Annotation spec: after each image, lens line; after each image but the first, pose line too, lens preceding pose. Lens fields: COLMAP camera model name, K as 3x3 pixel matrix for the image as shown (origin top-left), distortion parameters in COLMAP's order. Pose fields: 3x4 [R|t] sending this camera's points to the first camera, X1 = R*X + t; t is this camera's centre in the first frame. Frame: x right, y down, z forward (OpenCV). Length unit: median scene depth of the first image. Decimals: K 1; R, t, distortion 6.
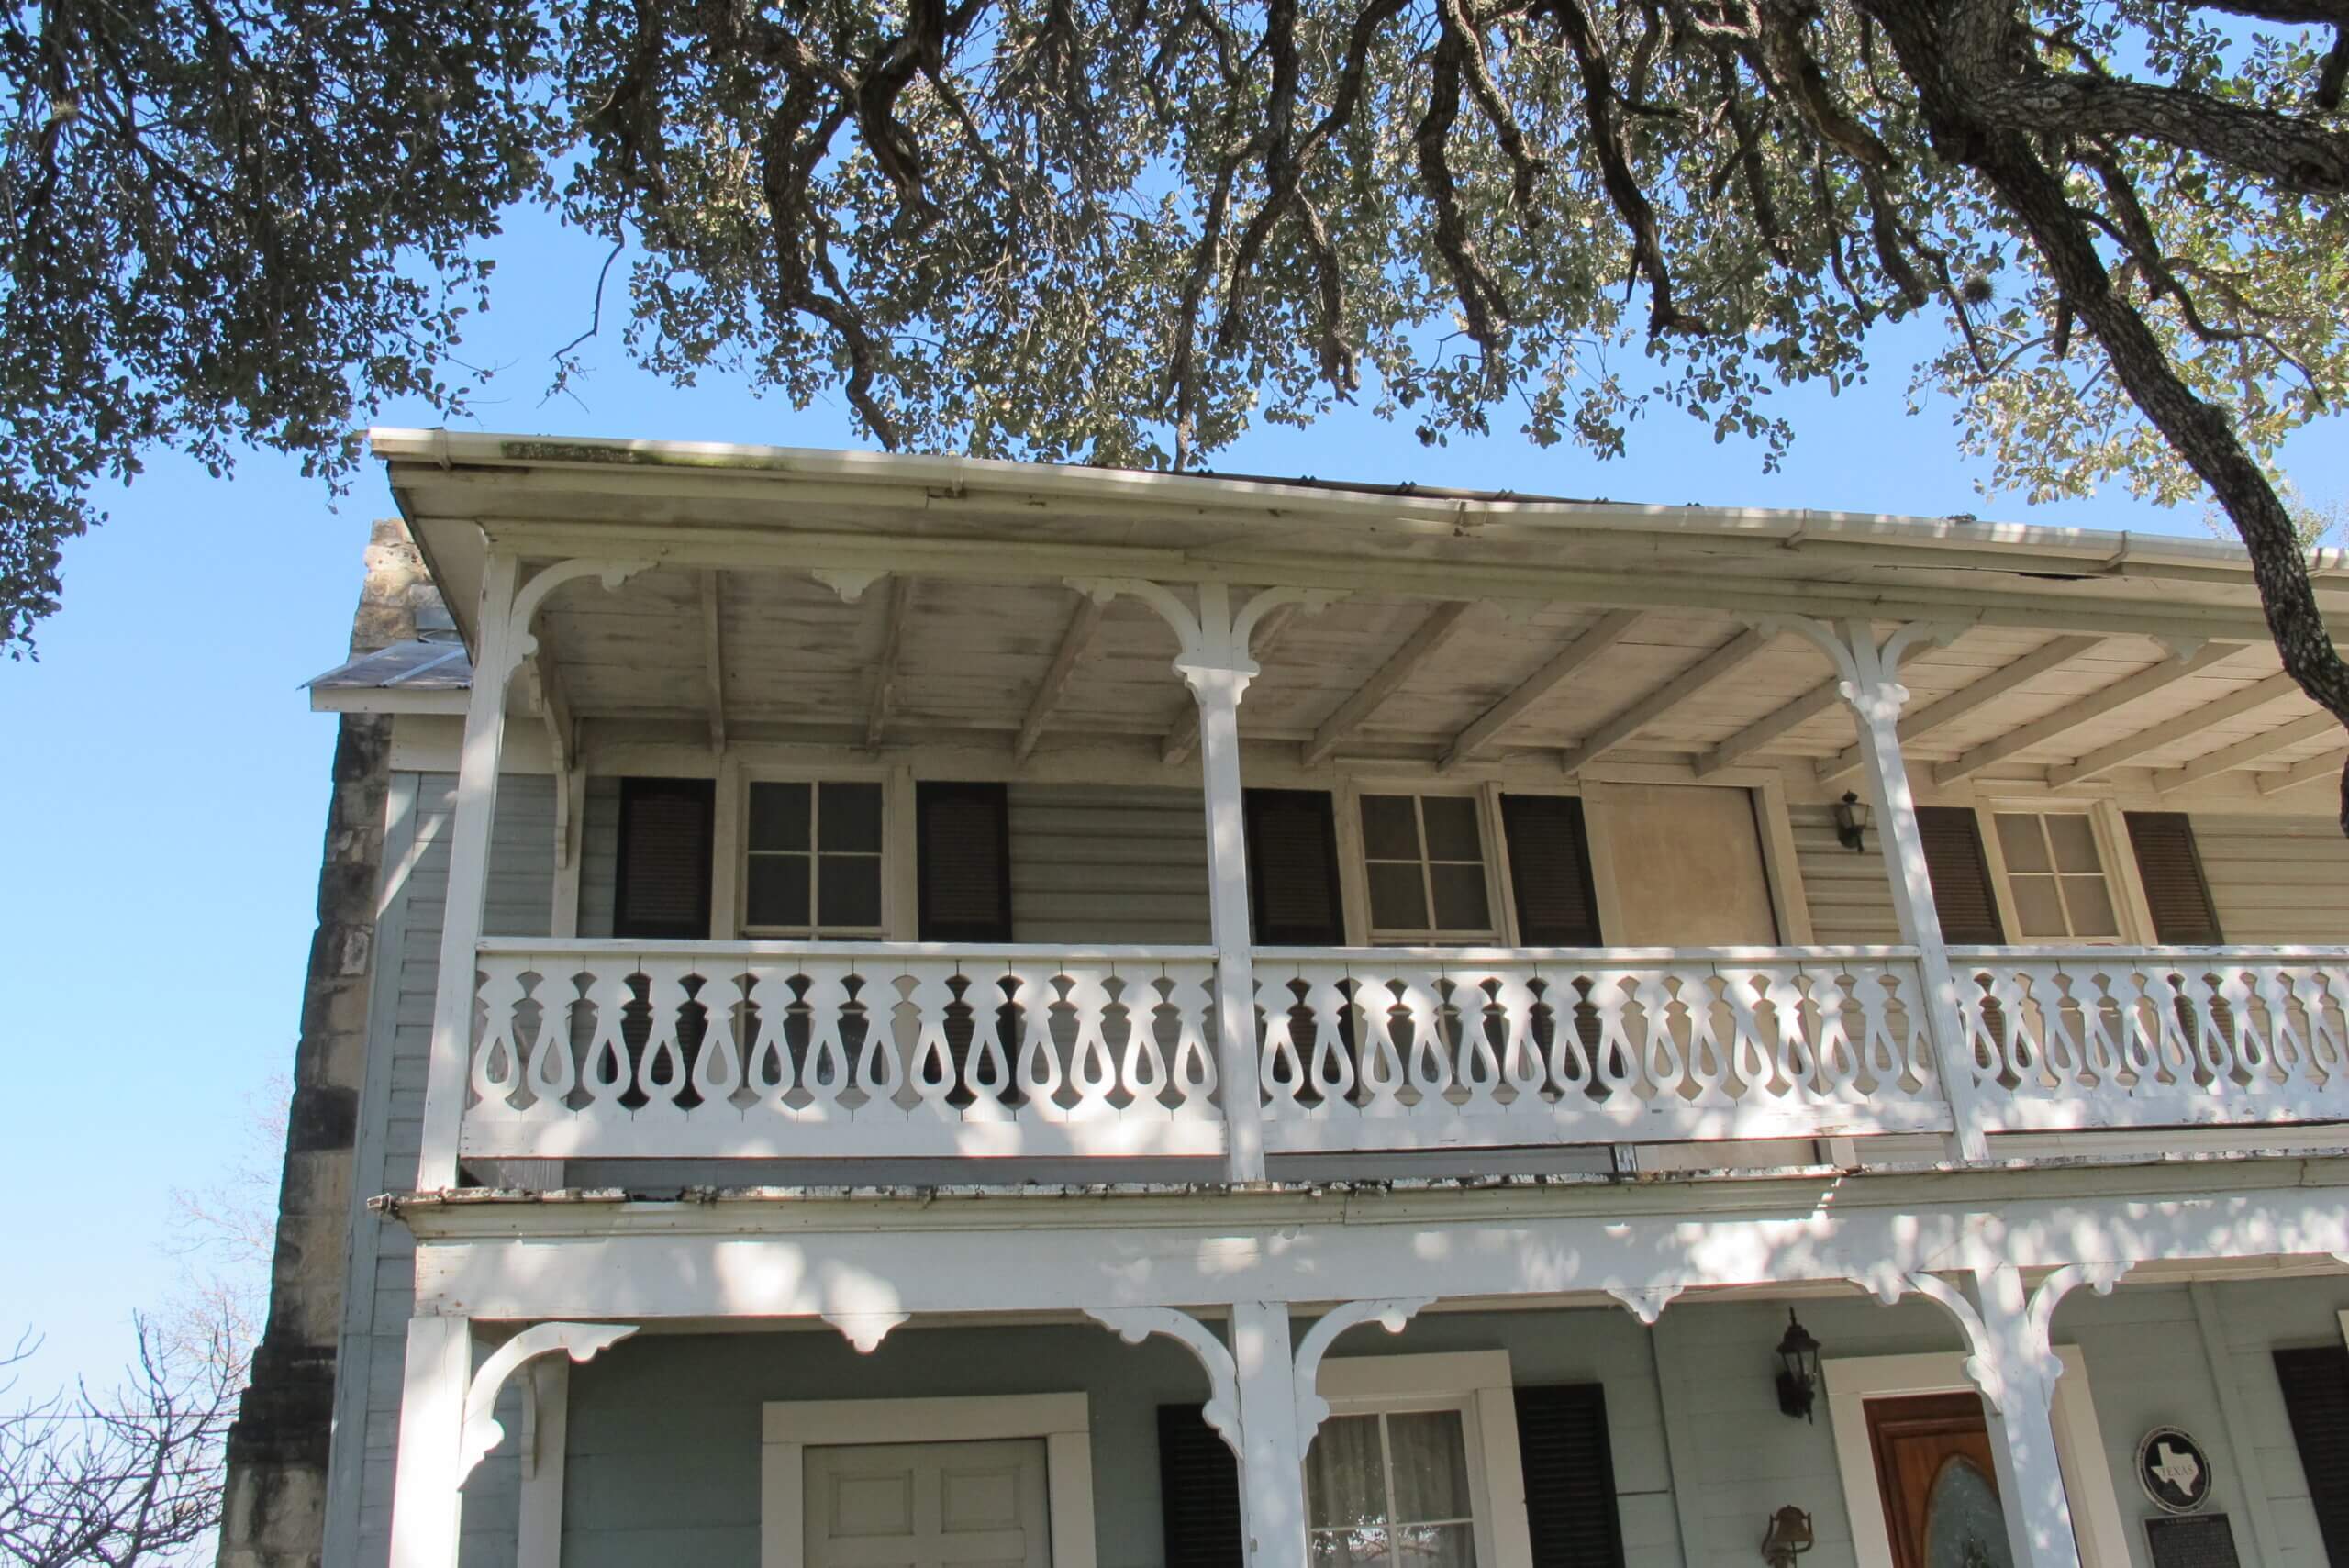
lens RADIAL K [[1927.6, 0, 1171.3], [0, 1927.6, 765.3], [0, 0, 1]] dist [-0.142105, 0.115078]
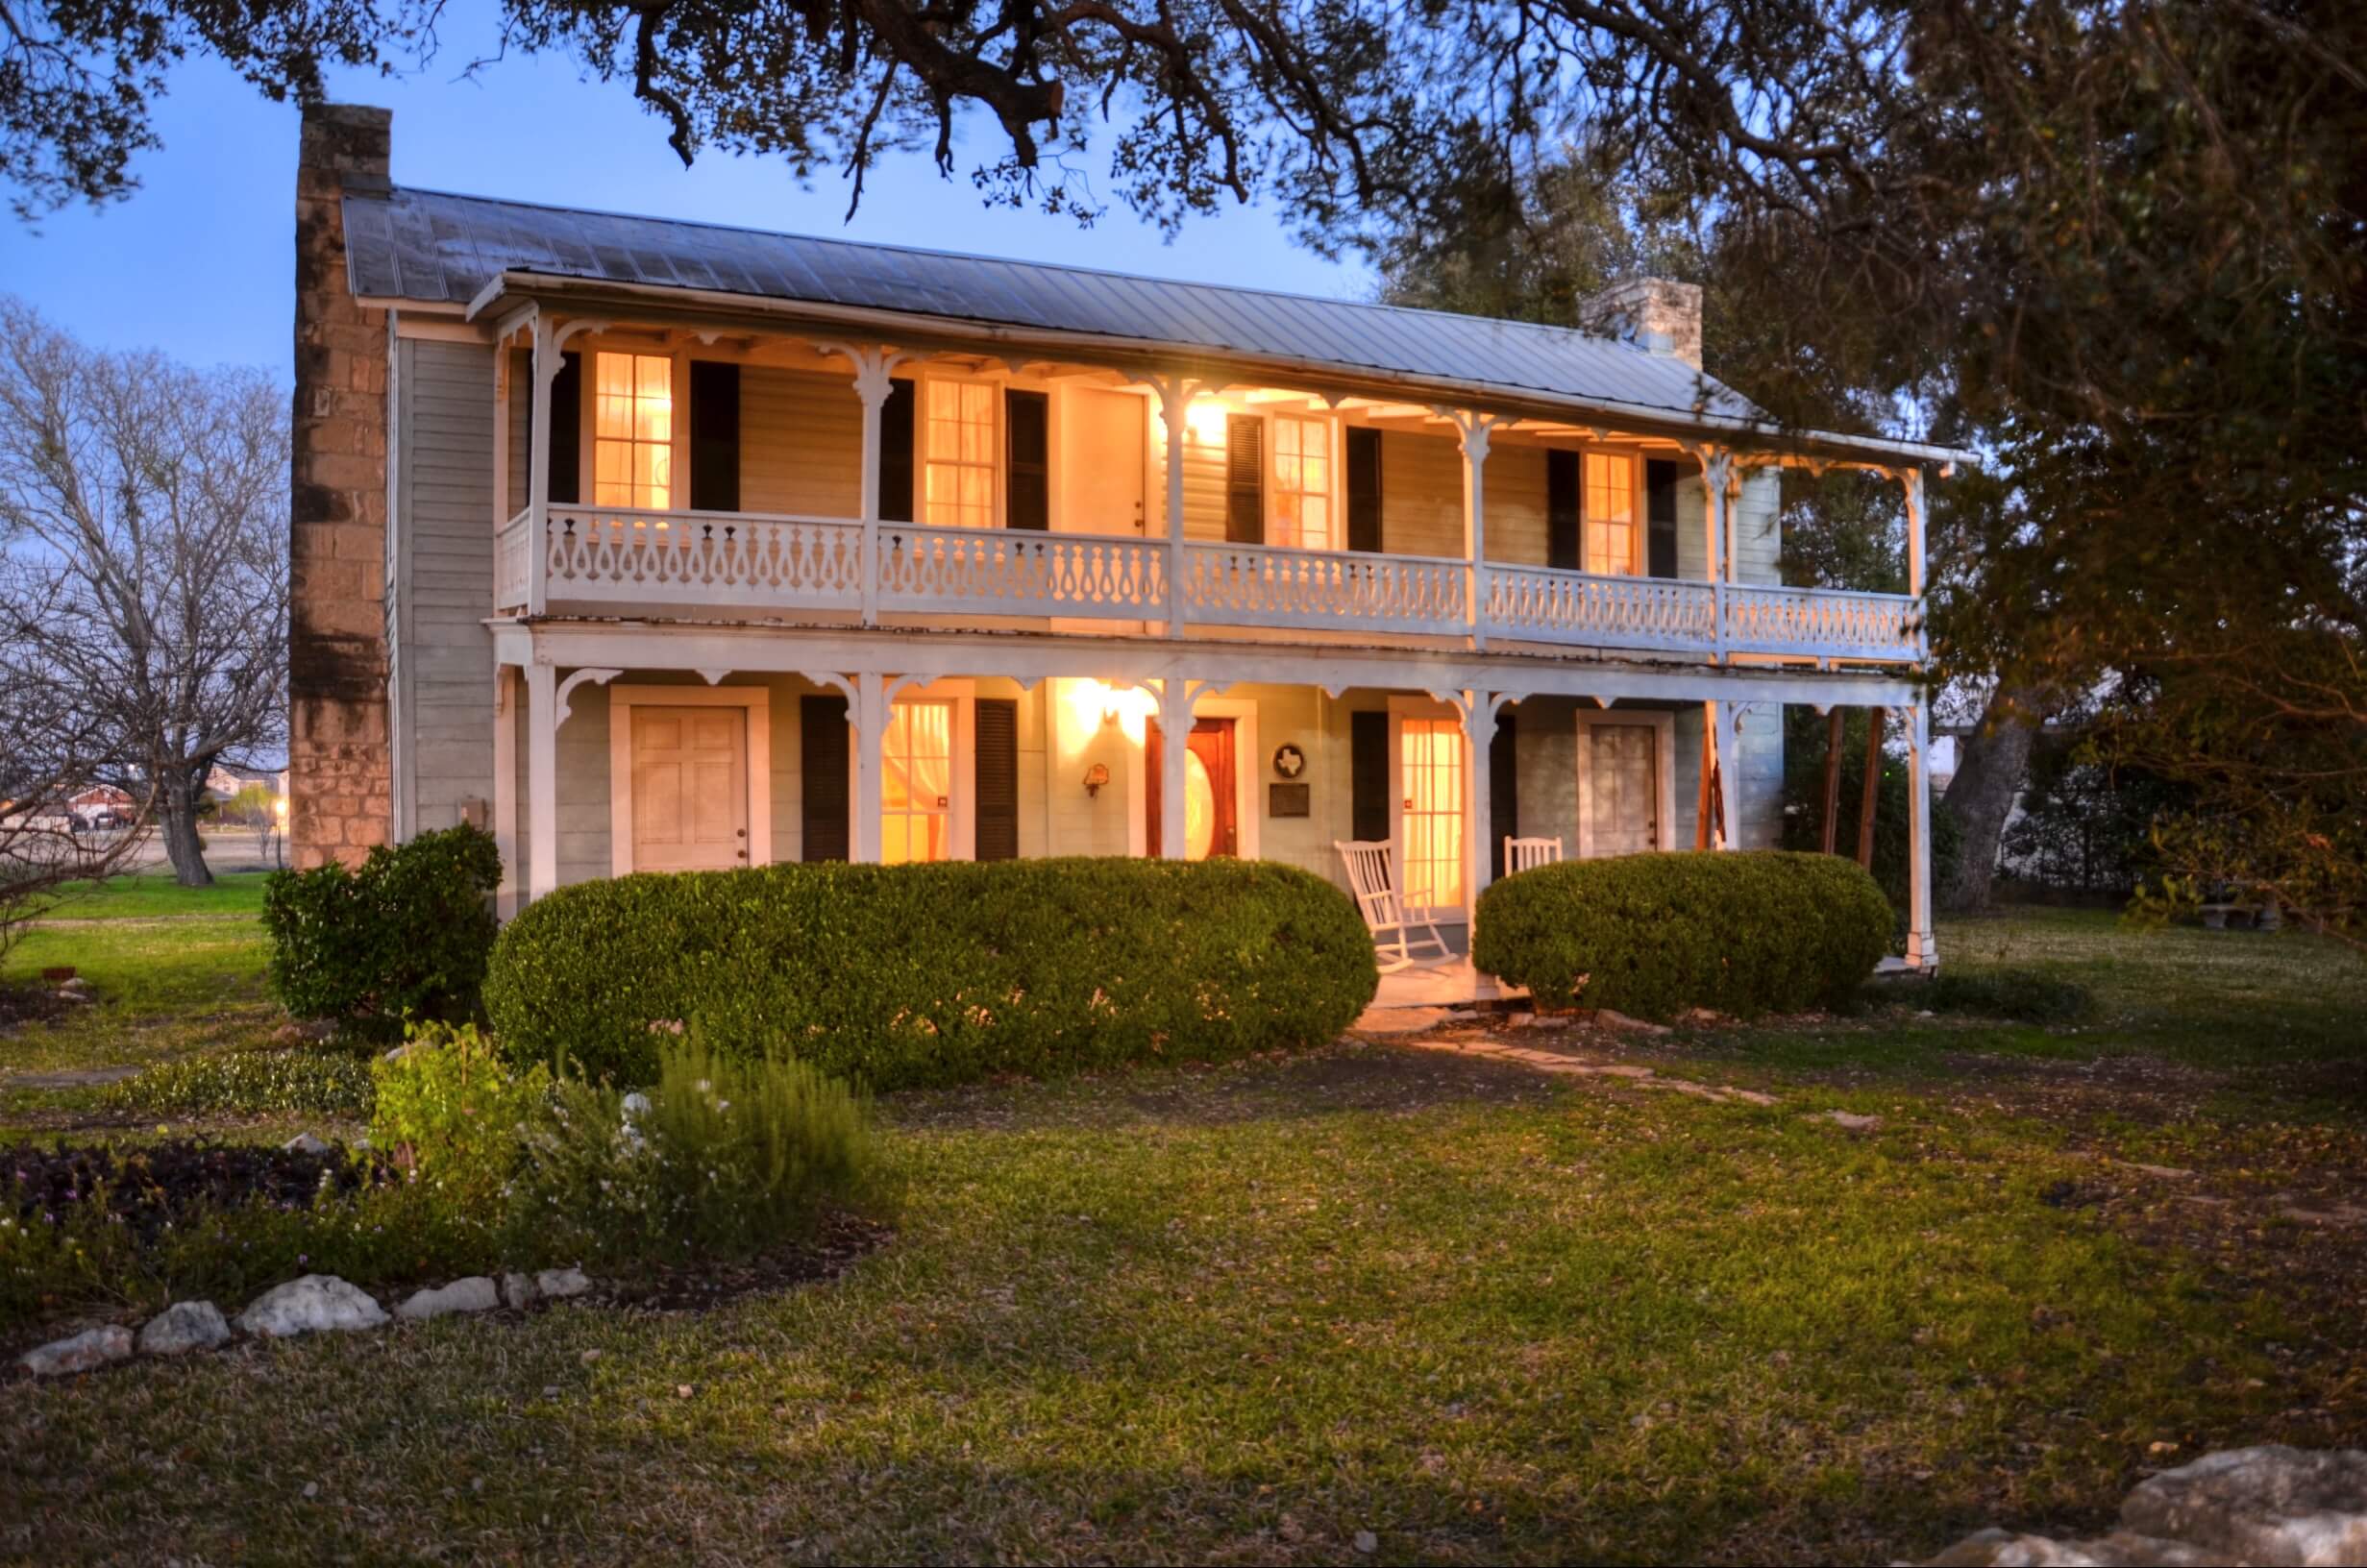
lens RADIAL K [[1942.2, 0, 1187.7], [0, 1942.2, 795.9], [0, 0, 1]] dist [-0.142105, 0.115078]
pose [[0.960099, 0.055848, 0.274027, -0.211786], [-0.160863, 0.911815, 0.377779, -0.523016], [-0.228764, -0.406786, 0.884416, -1.228086]]
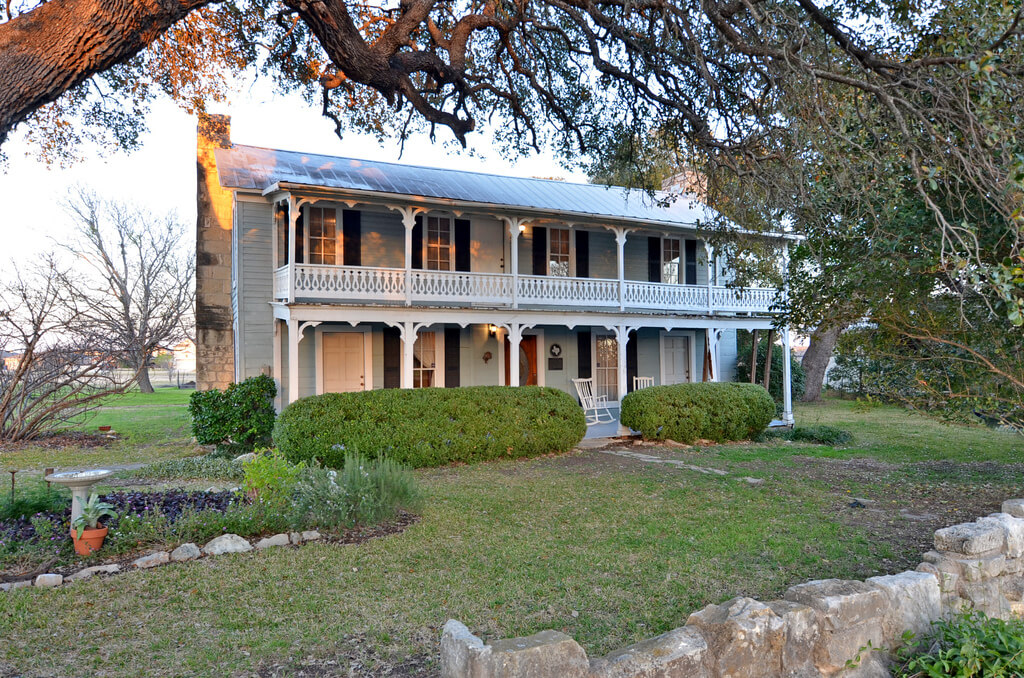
lens RADIAL K [[726.3, 0, 511.0], [0, 726.3, 344.5], [0, 0, 1]] dist [0.019887, -0.043384]
pose [[0.963702, 0.057458, 0.260723, -0.256300], [-0.153665, 0.917966, 0.365685, -0.613273], [-0.218324, -0.392475, 0.893475, -1.363802]]
